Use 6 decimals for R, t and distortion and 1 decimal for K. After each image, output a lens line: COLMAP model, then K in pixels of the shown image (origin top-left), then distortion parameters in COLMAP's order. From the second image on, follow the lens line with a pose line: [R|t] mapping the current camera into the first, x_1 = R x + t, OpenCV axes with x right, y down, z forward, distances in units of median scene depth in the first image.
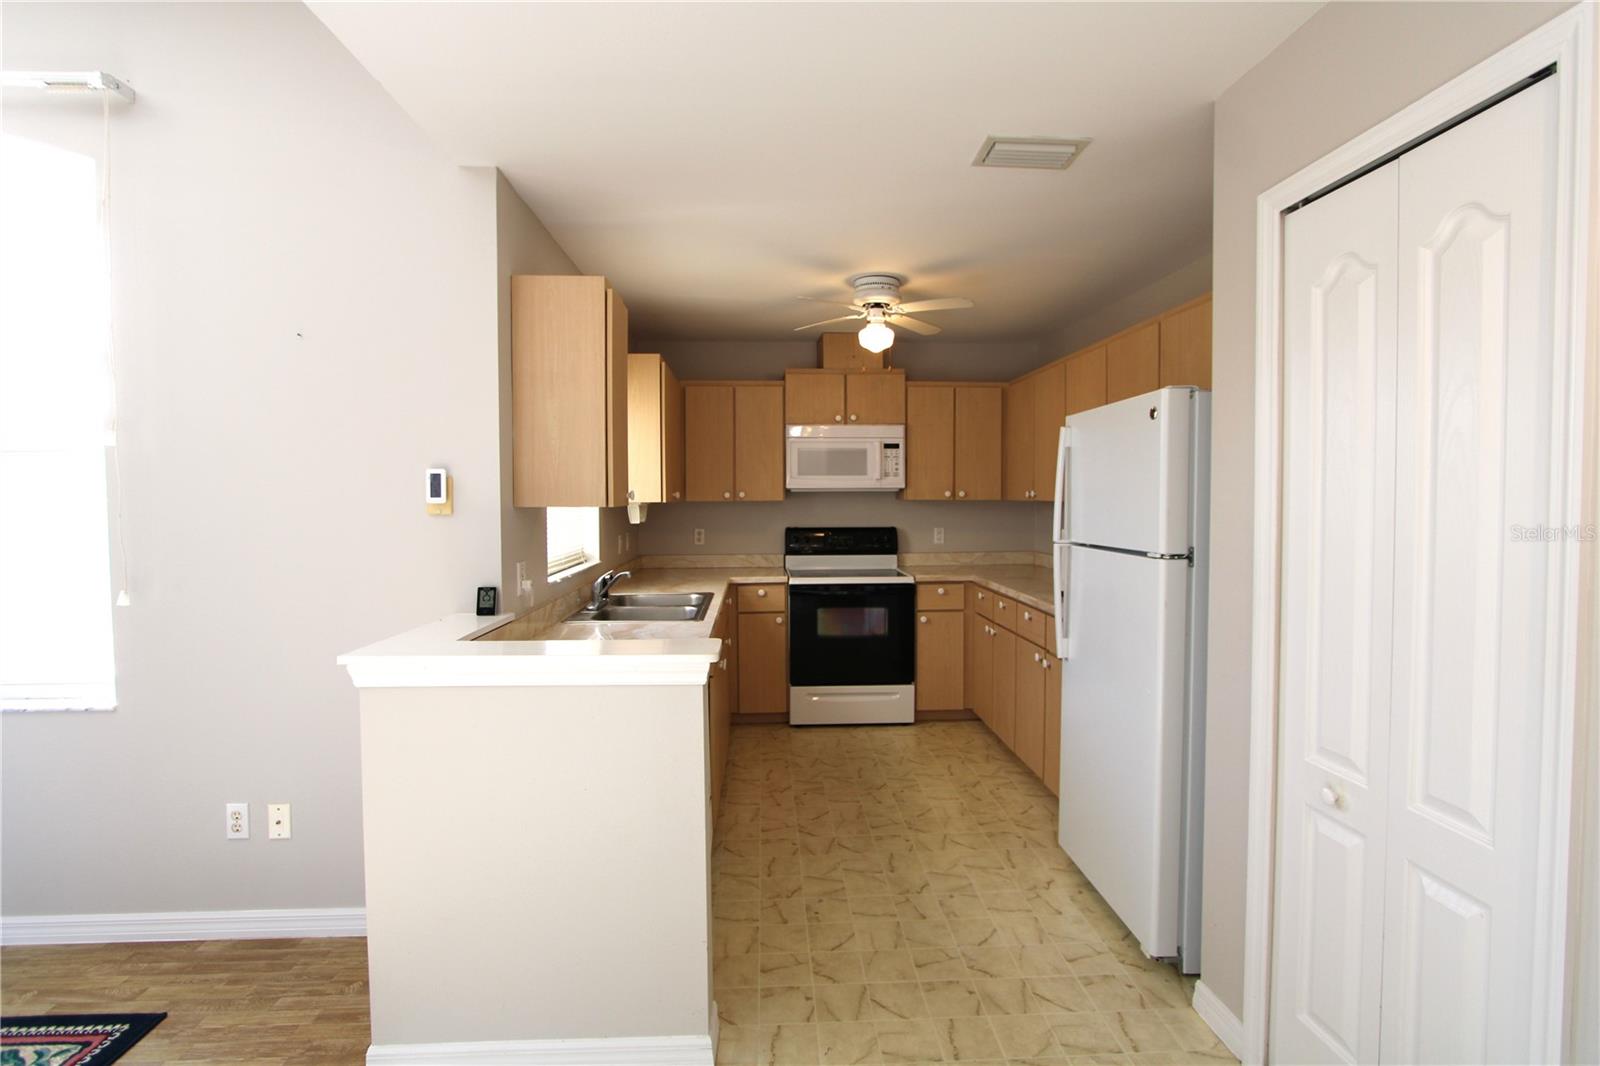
lens RADIAL K [[741.7, 0, 798.9], [0, 741.7, 525.4], [0, 0, 1]] dist [-0.015347, 0.003194]
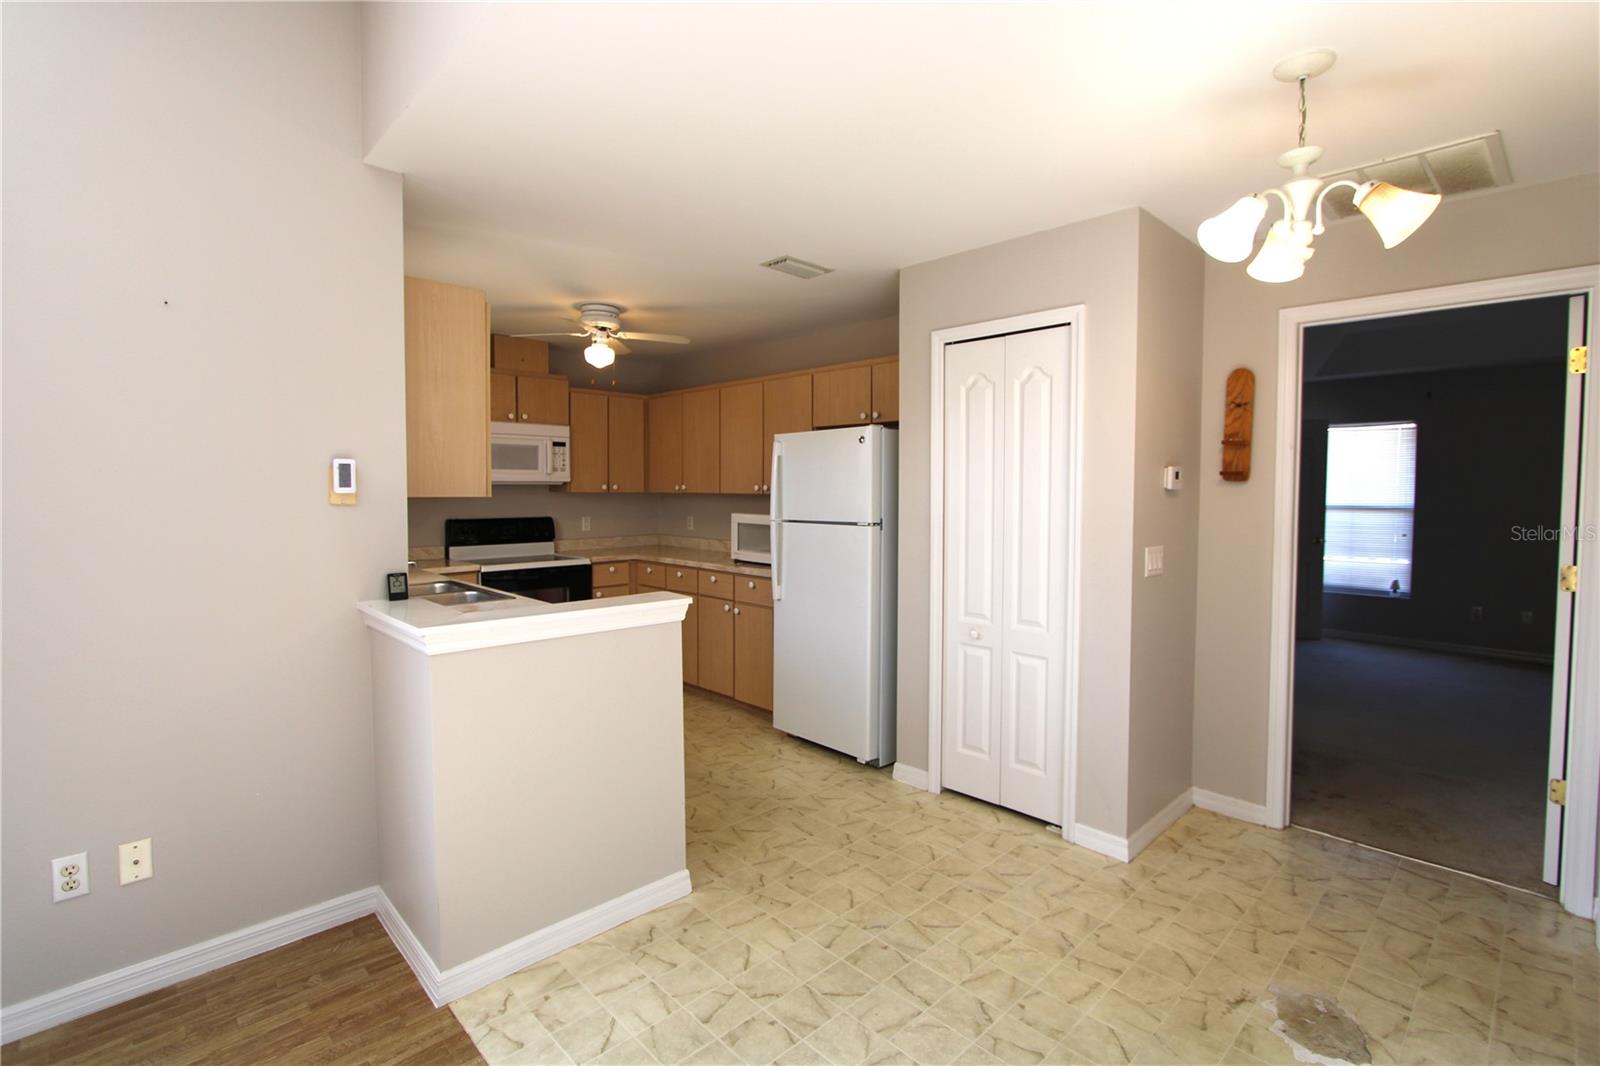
lens RADIAL K [[741.7, 0, 801.2], [0, 741.7, 528.5], [0, 0, 1]] dist [-0.015347, 0.003194]
pose [[0.750857, -0.030682, 0.659752, -0.646132], [0.022770, 0.999529, 0.020569, 0.010870], [-0.660072, -0.000422, 0.751202, -0.156204]]
